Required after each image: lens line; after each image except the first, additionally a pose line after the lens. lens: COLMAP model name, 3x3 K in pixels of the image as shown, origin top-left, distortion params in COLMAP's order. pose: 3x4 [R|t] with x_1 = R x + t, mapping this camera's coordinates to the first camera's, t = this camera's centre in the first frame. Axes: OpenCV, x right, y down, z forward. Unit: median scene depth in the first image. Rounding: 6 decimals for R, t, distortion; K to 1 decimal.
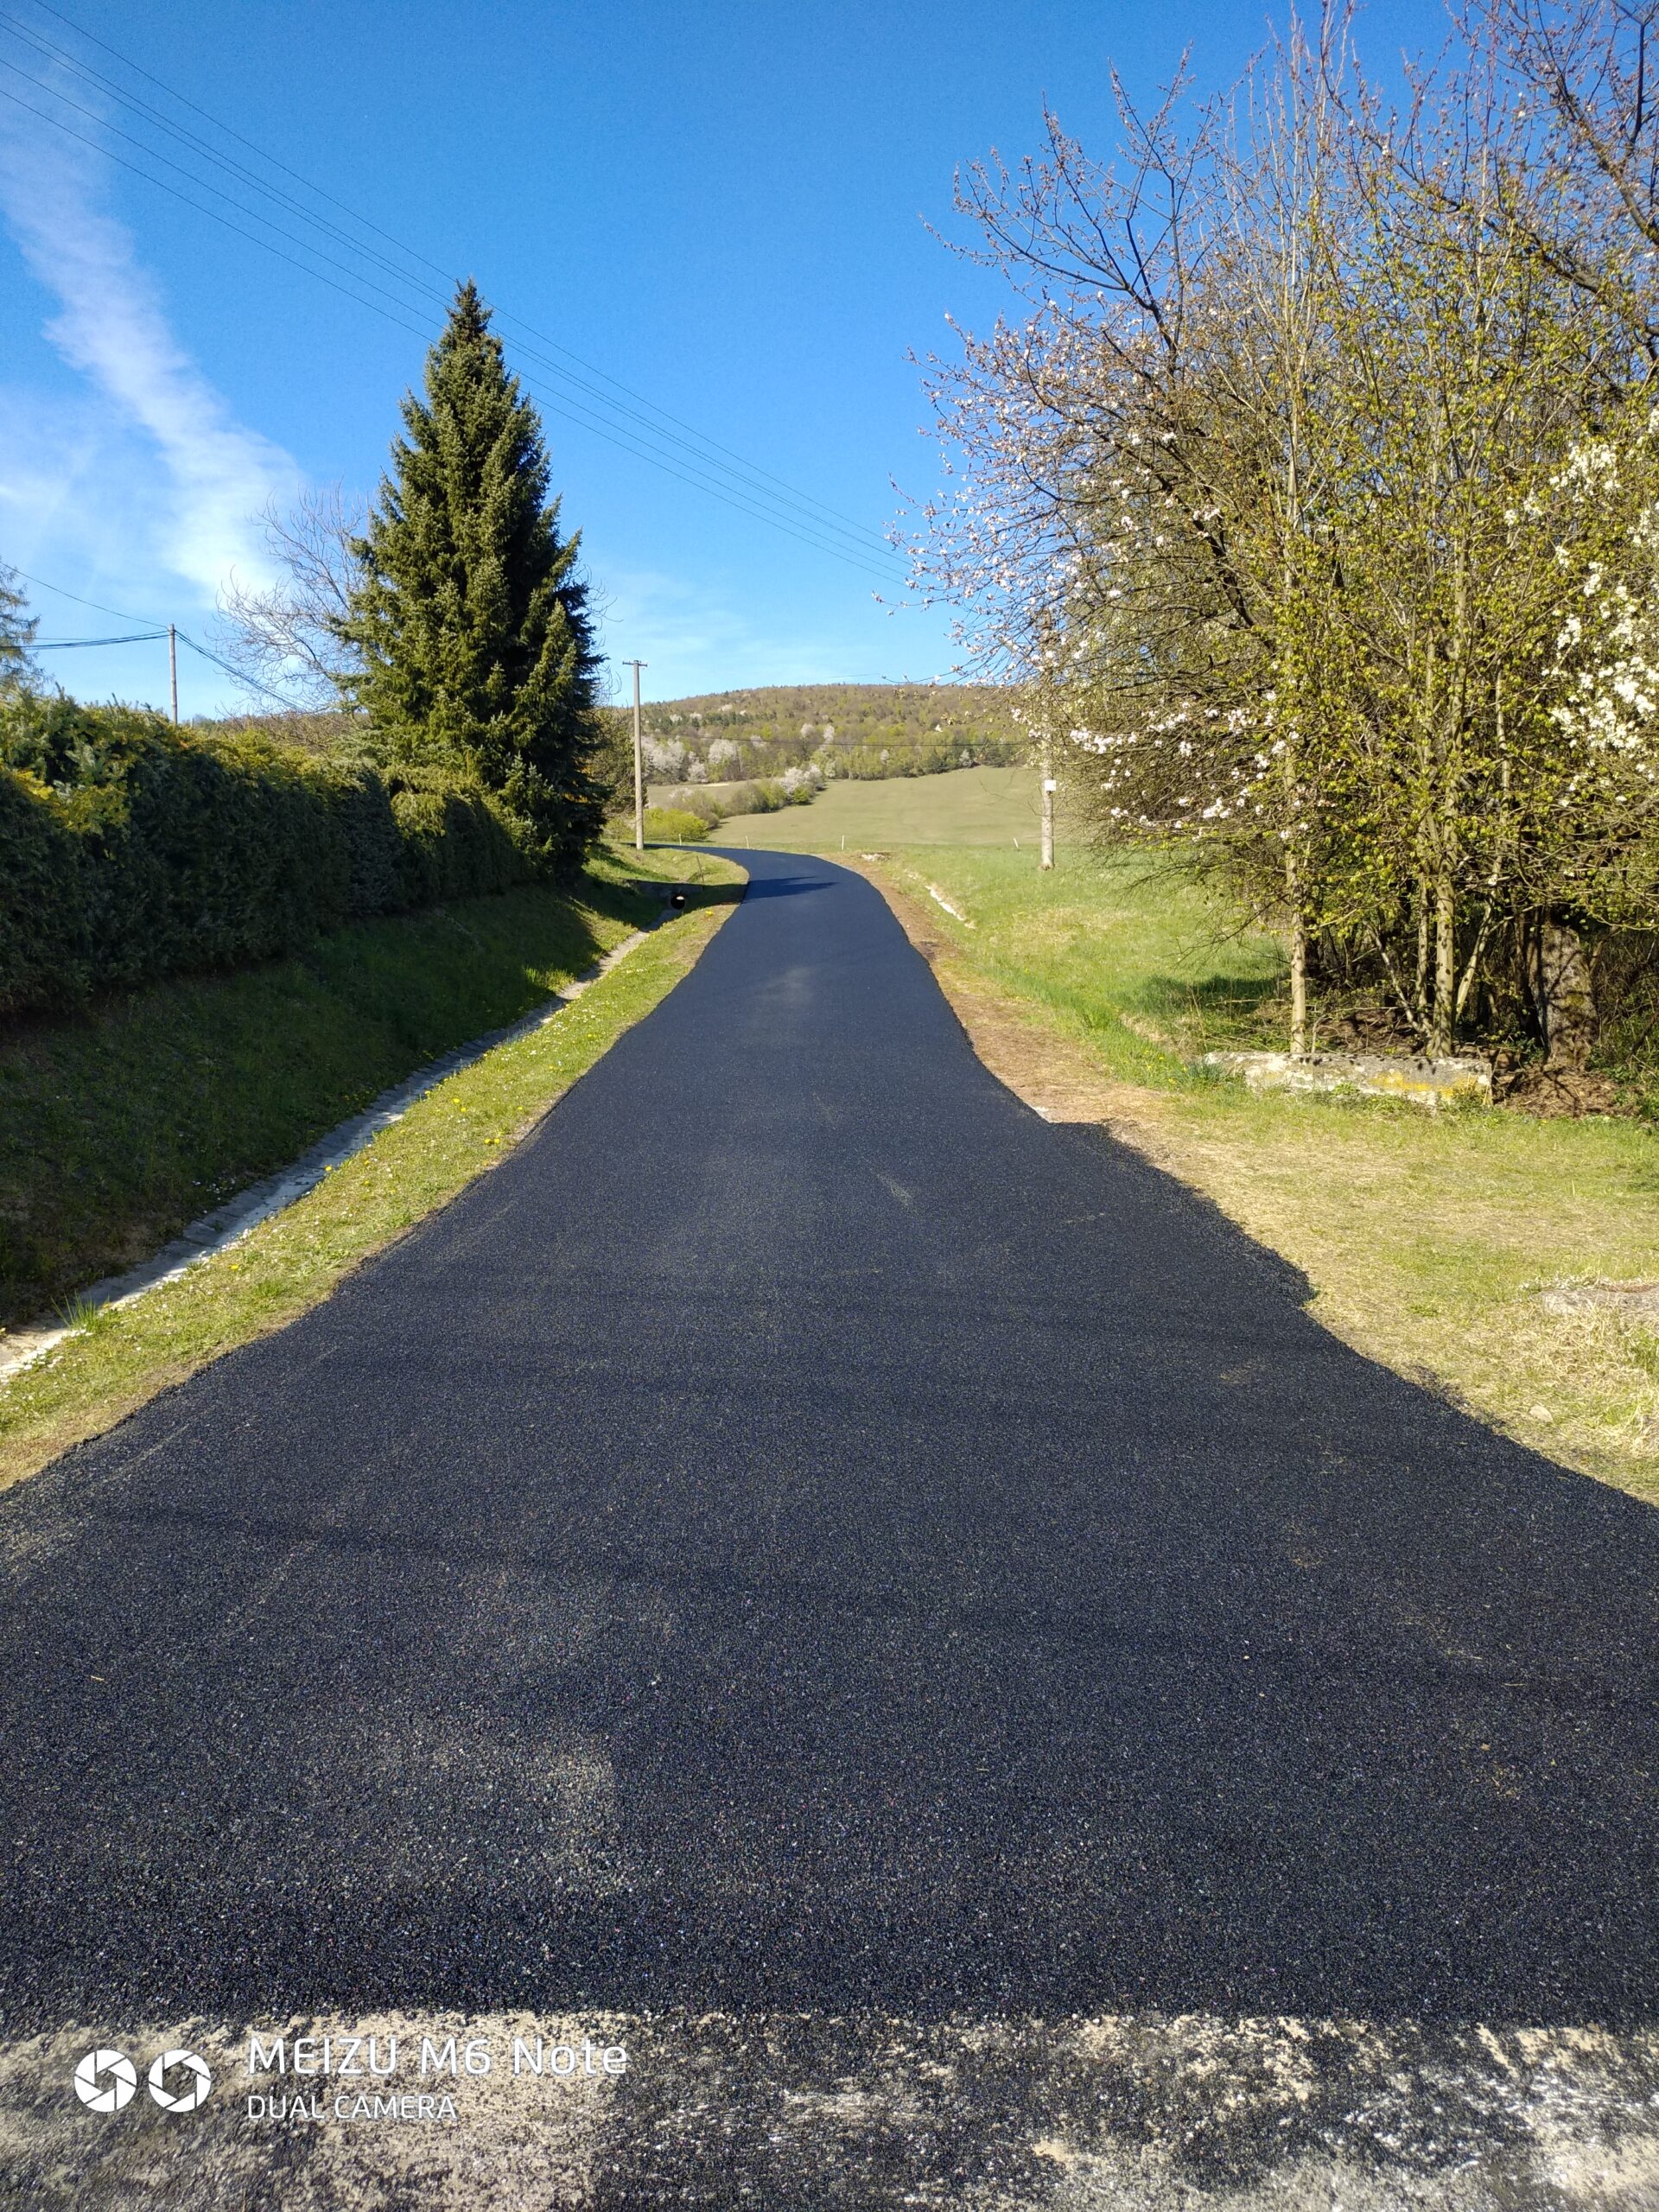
lens RADIAL K [[1588.4, 0, 817.8], [0, 1588.4, 1120.6], [0, 0, 1]] dist [0.060495, -0.095879]
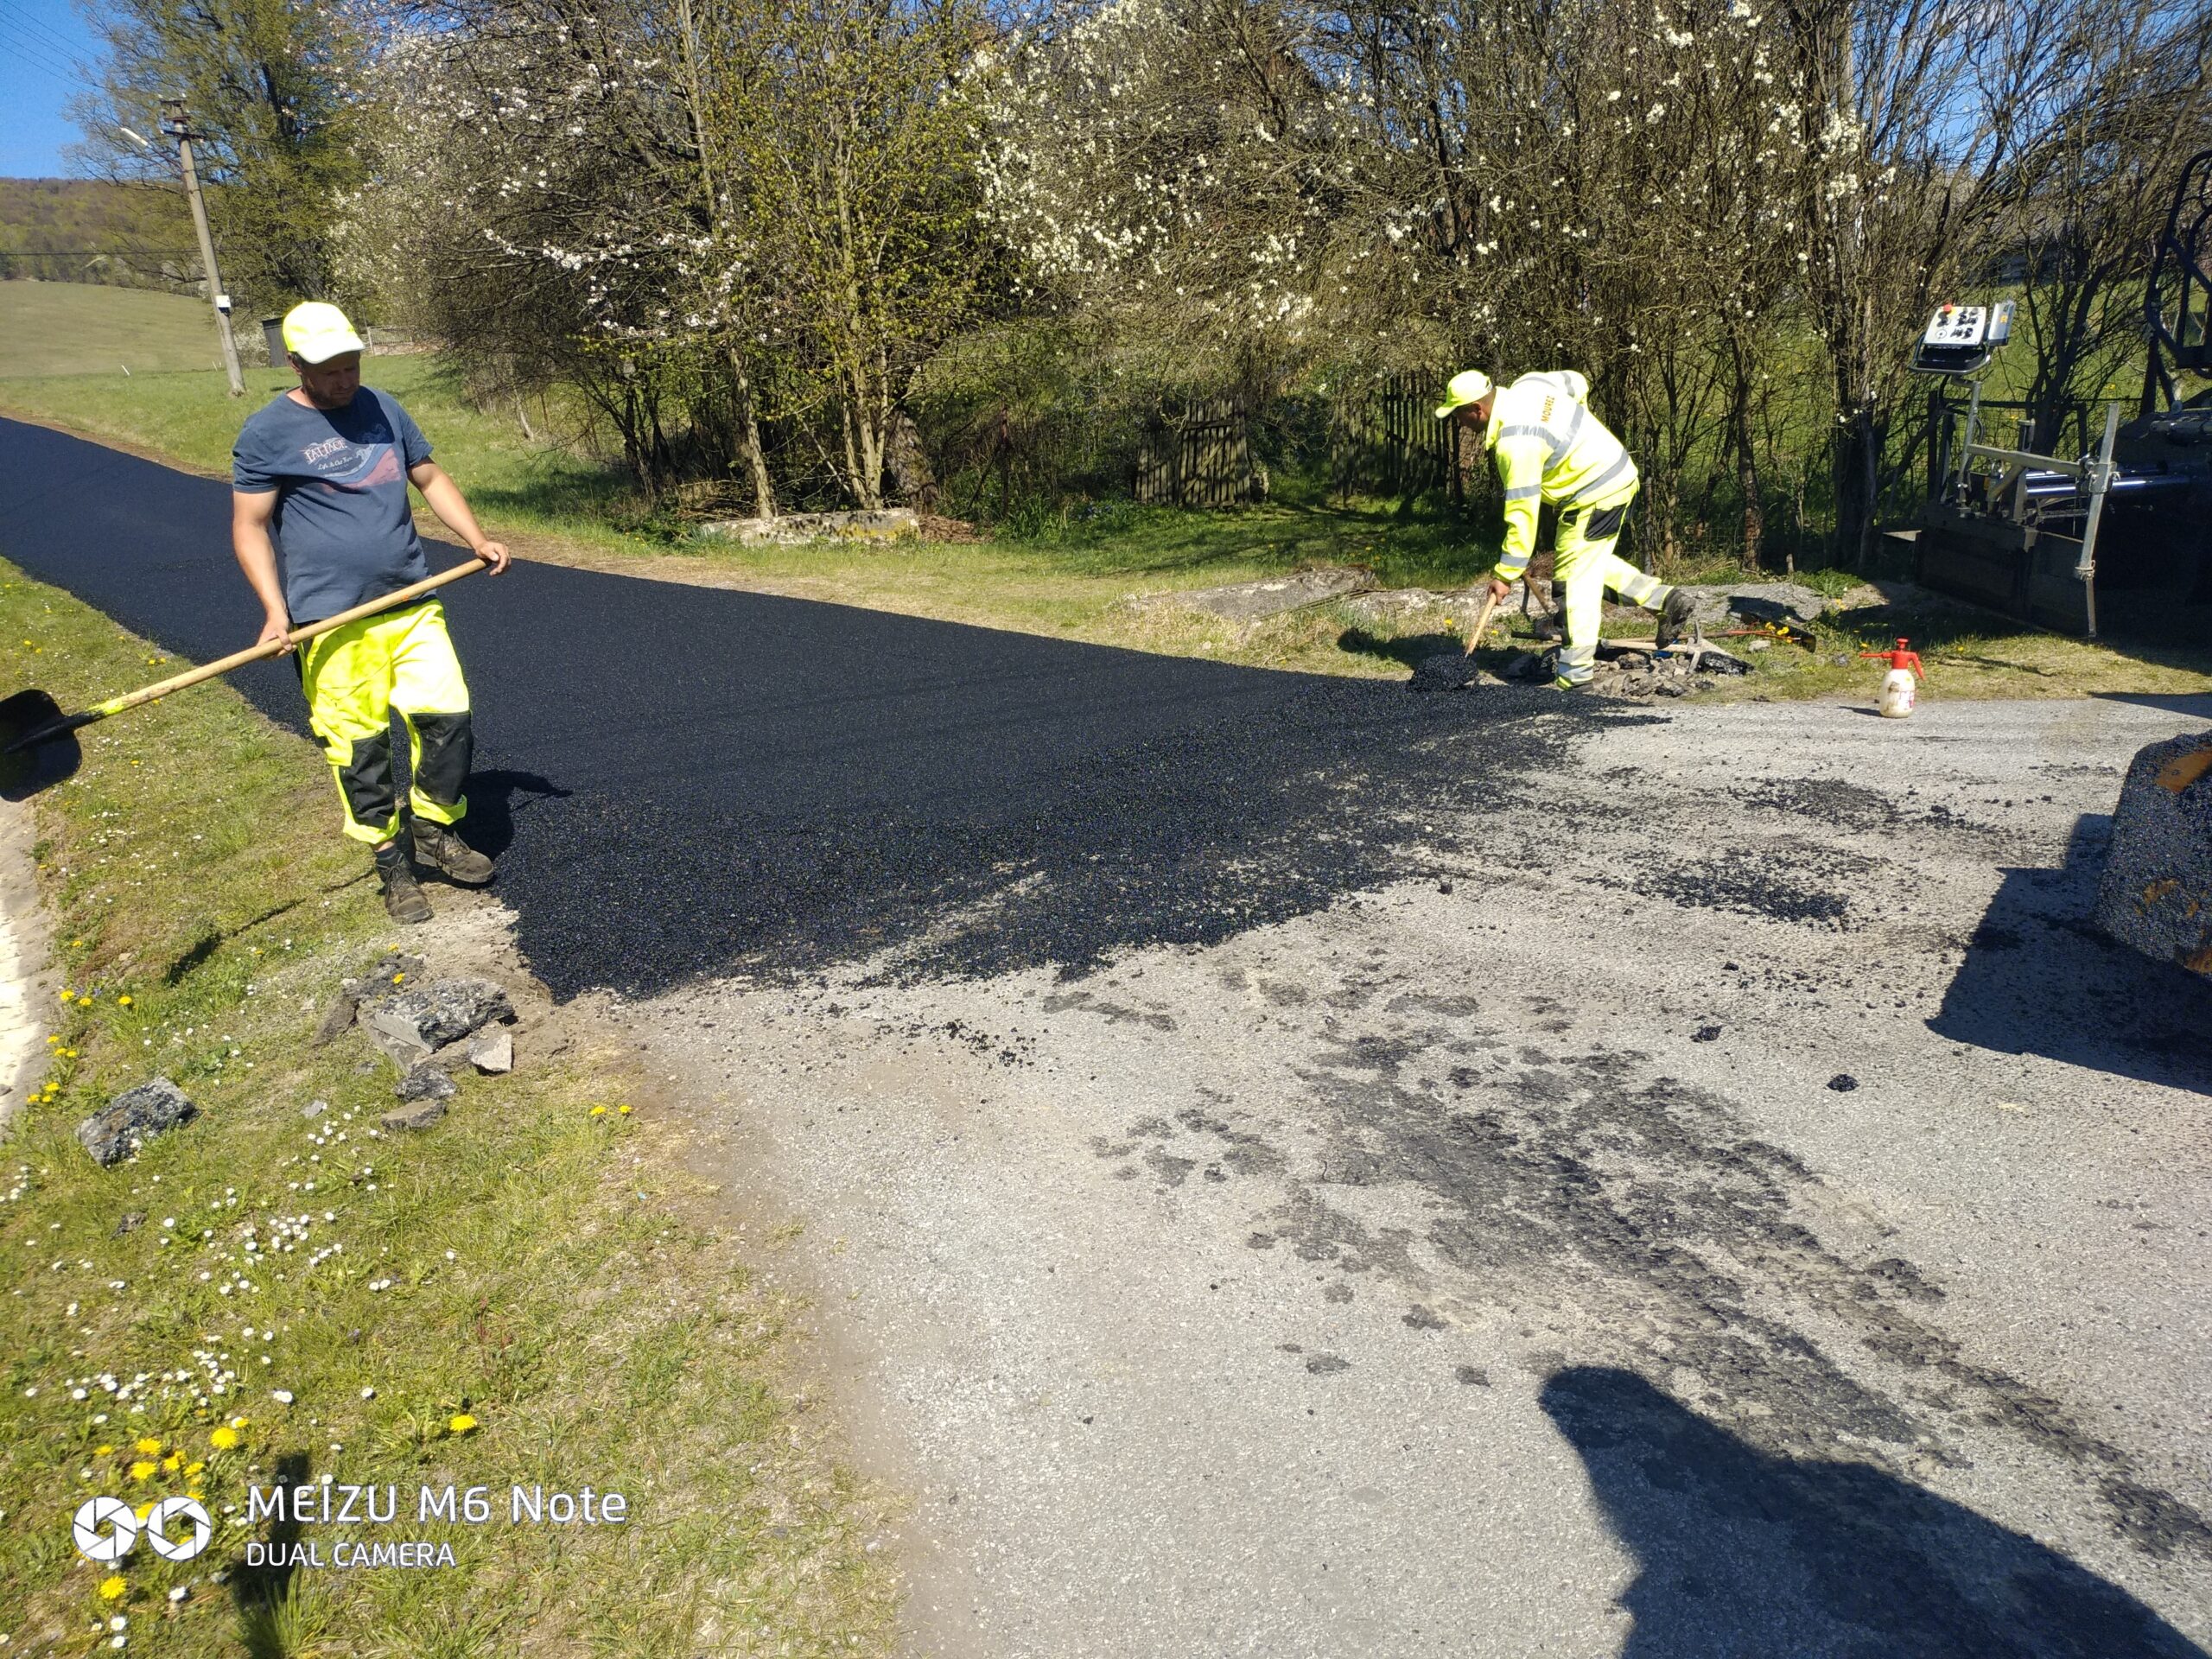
lens RADIAL K [[1615.1, 0, 1106.0], [0, 1615.1, 829.5], [0, 0, 1]] dist [0.002796, -0.001742]
pose [[0.769177, -0.210549, 0.603353, -0.130856], [0.142493, 0.976901, 0.159248, 0.013379], [-0.622946, -0.036516, 0.781412, -0.066001]]
